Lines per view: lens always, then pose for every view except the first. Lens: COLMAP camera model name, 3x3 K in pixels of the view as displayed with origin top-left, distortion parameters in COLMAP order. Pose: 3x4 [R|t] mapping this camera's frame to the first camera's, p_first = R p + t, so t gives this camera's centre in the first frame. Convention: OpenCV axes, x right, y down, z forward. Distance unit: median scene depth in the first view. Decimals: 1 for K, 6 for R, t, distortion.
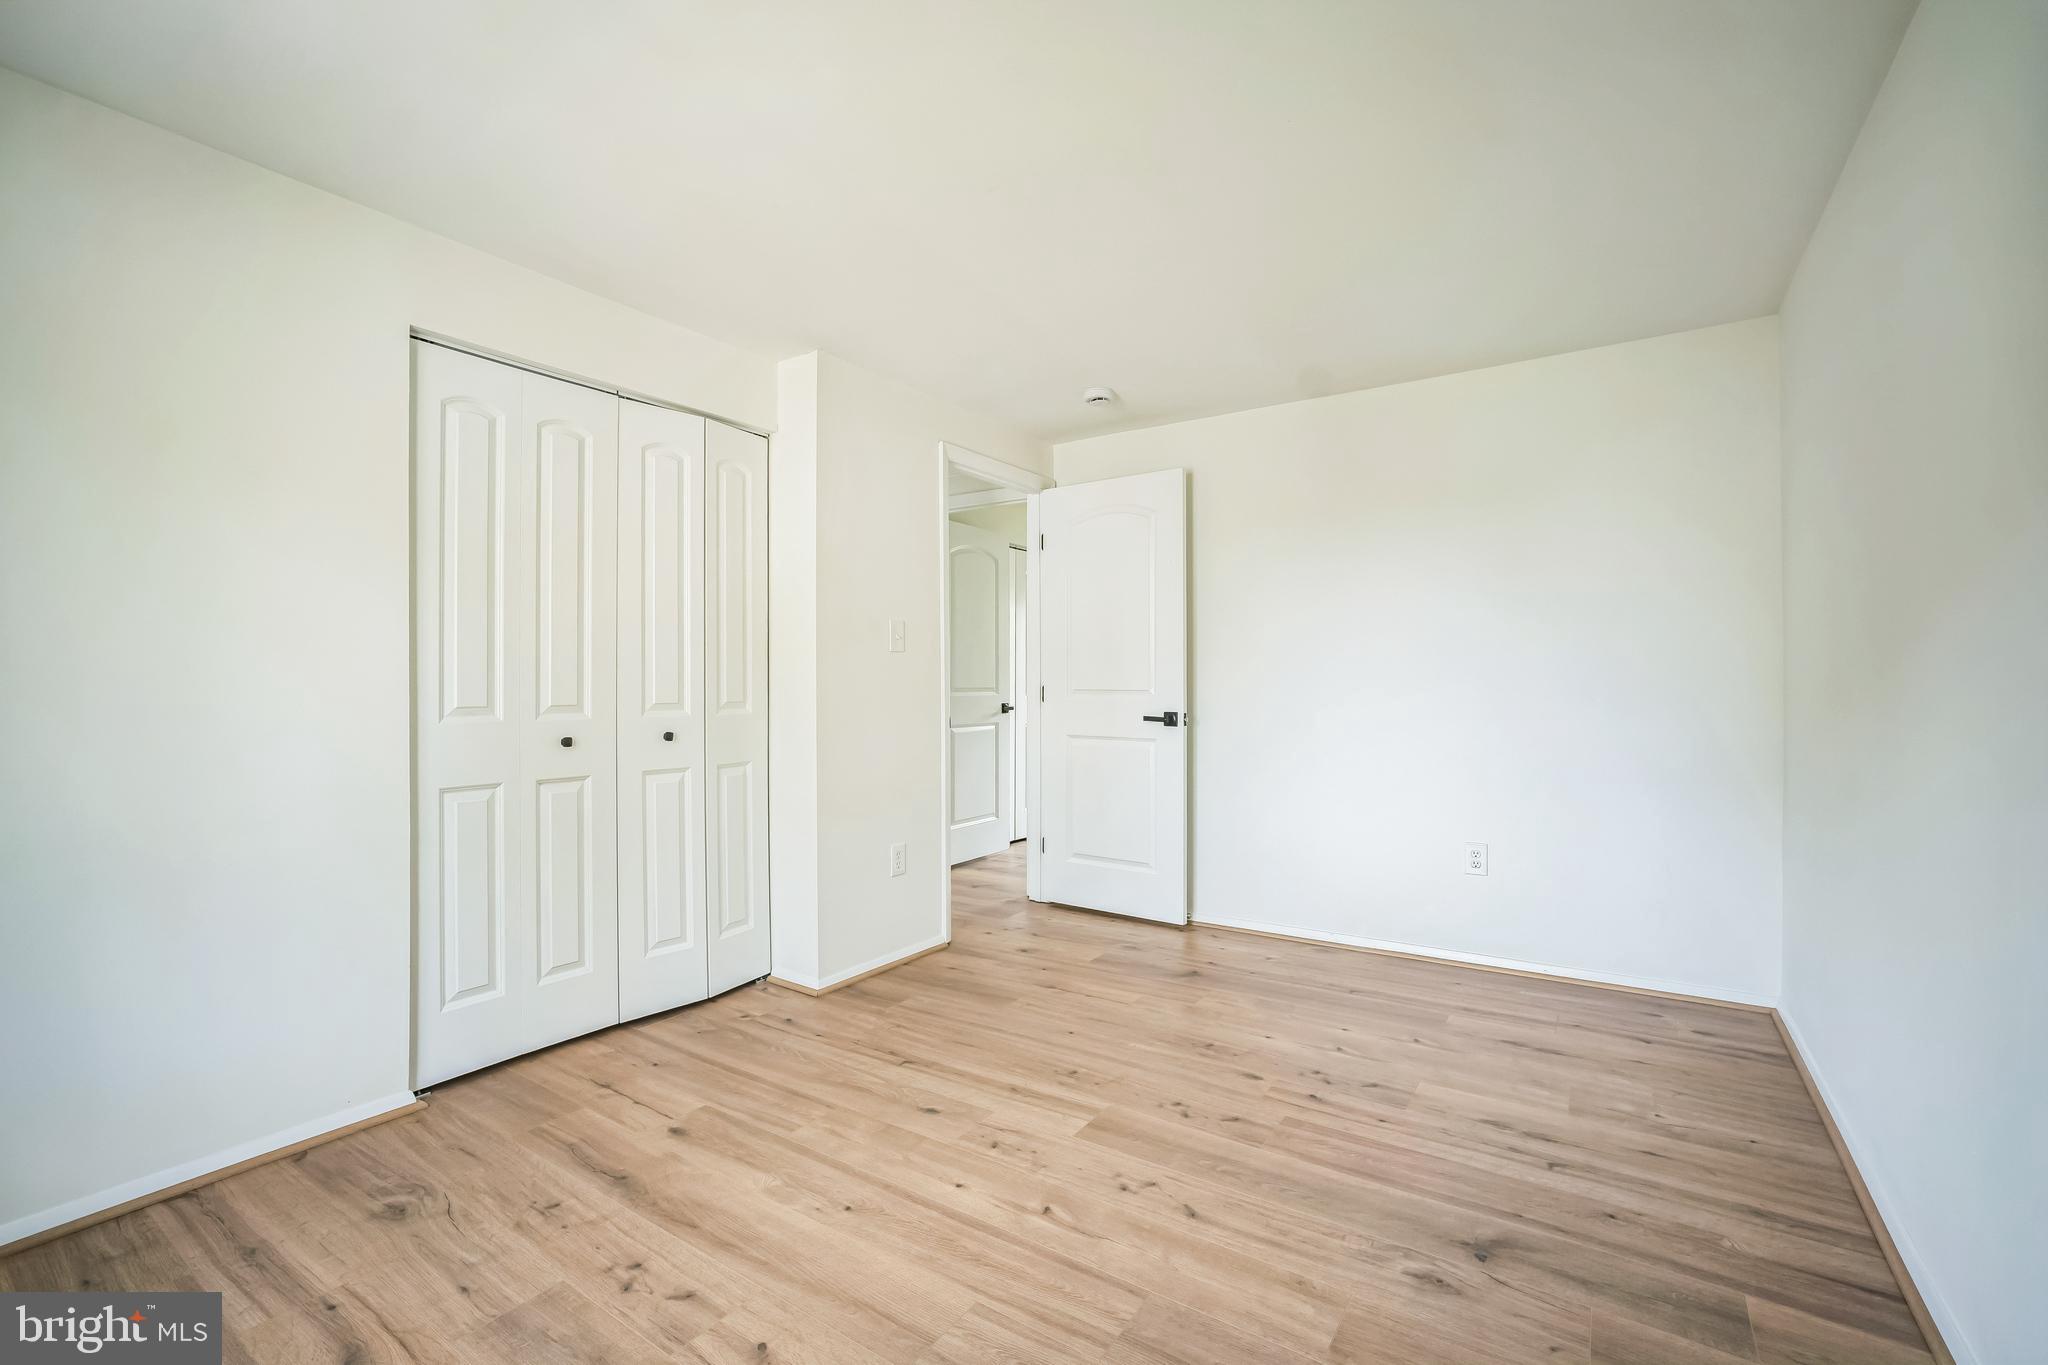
lens RADIAL K [[872.2, 0, 1027.8], [0, 872.2, 679.8], [0, 0, 1]] dist [-0.039677, 0.015301]
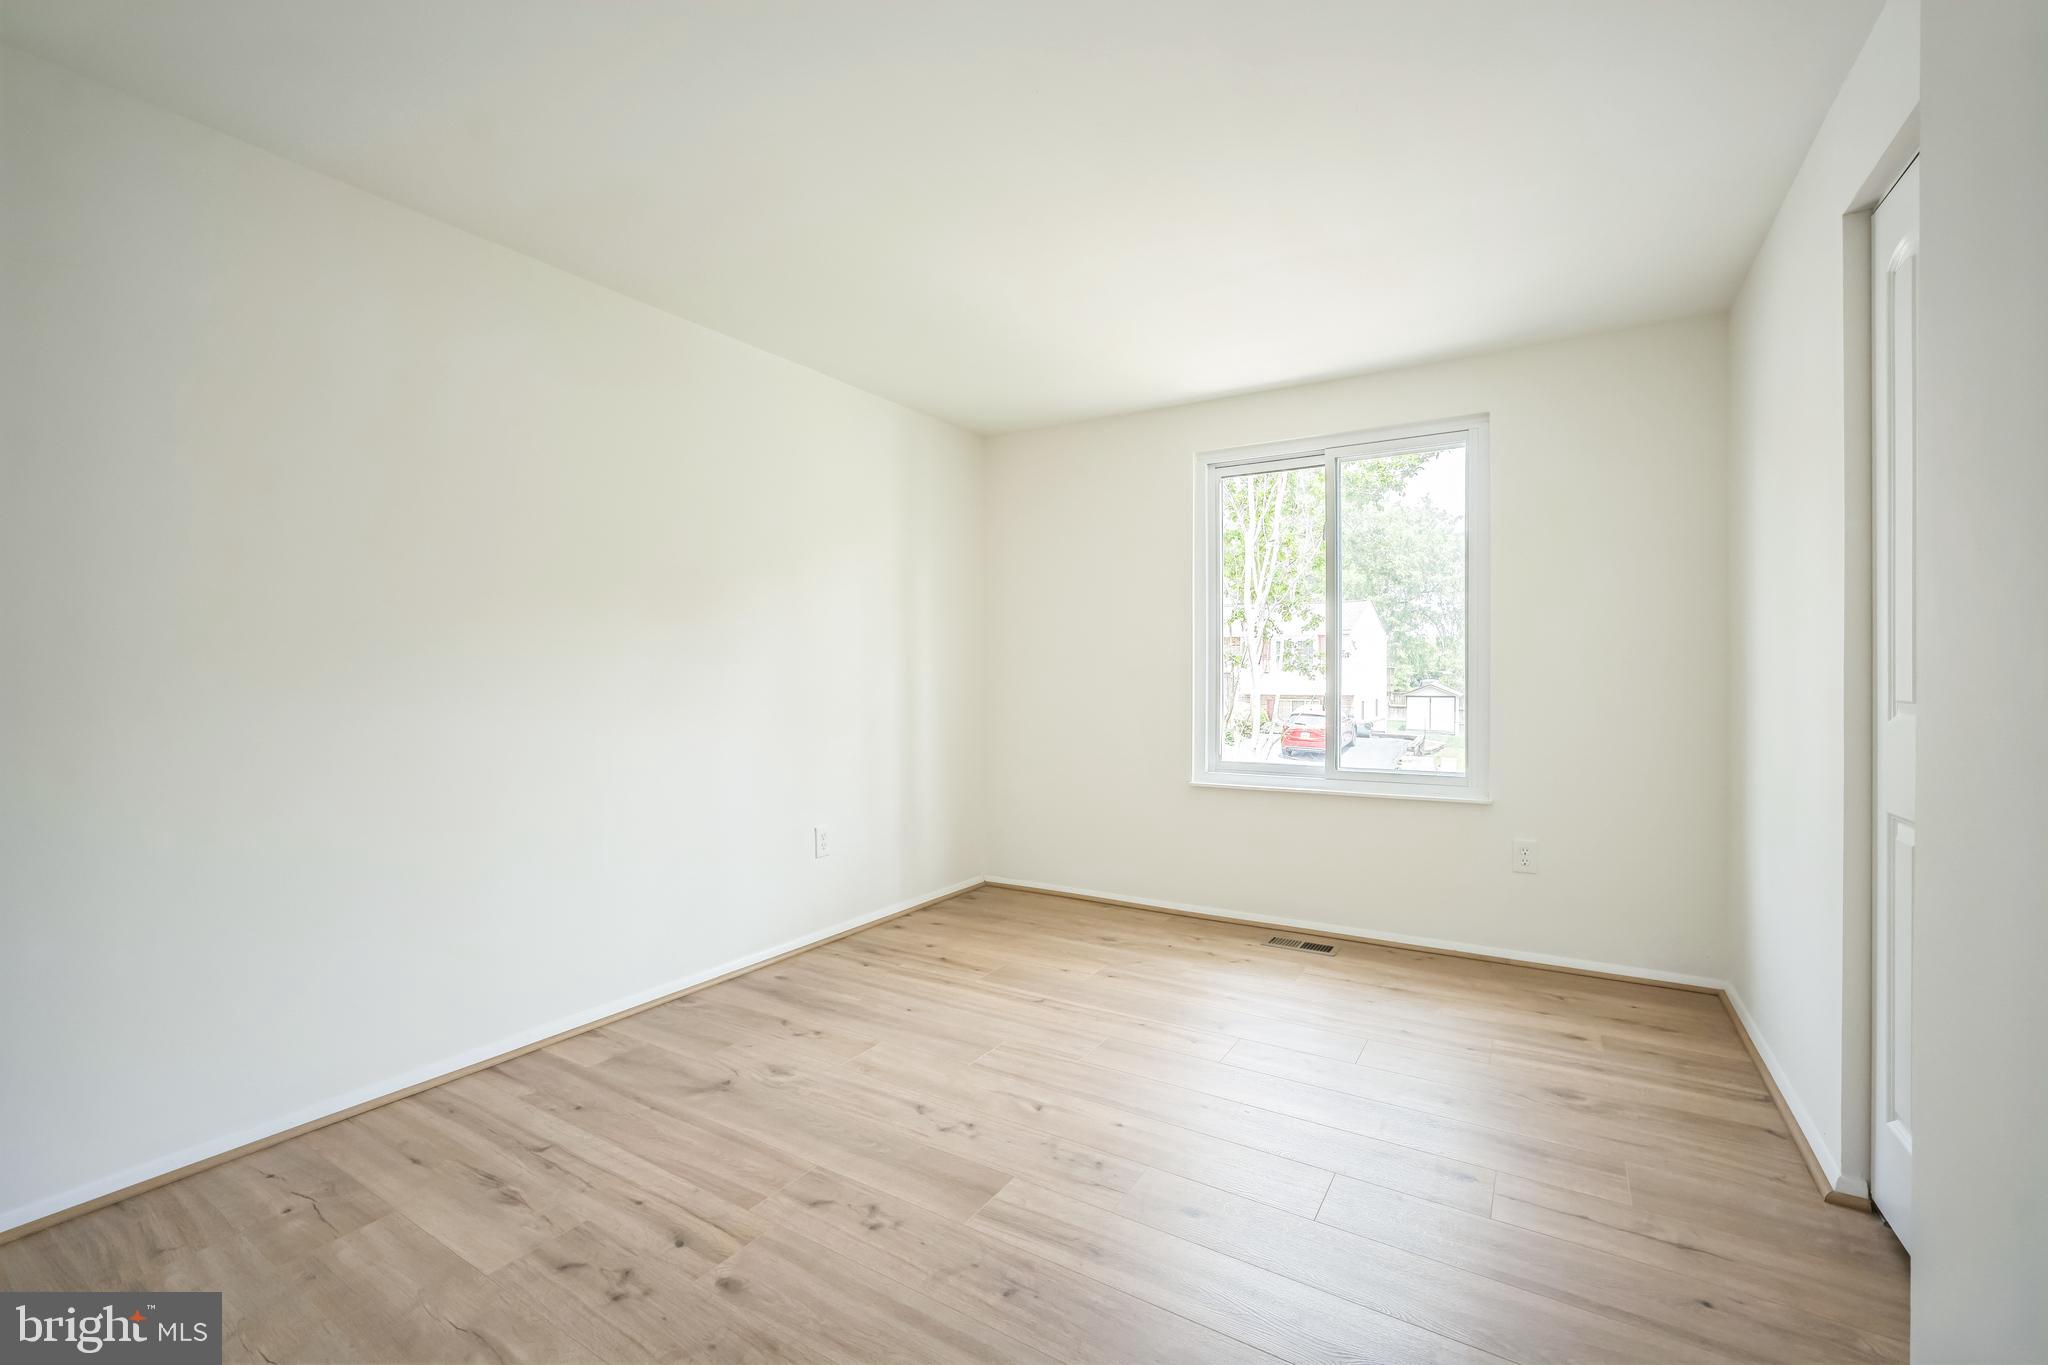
lens RADIAL K [[872.2, 0, 1027.8], [0, 872.2, 679.8], [0, 0, 1]] dist [-0.039677, 0.015301]
pose [[-0.999144, 0.004944, -0.041069, 0.077407], [0.004836, 0.999985, 0.002743, 0.012691], [0.041082, 0.002542, -0.999153, 2.017202]]
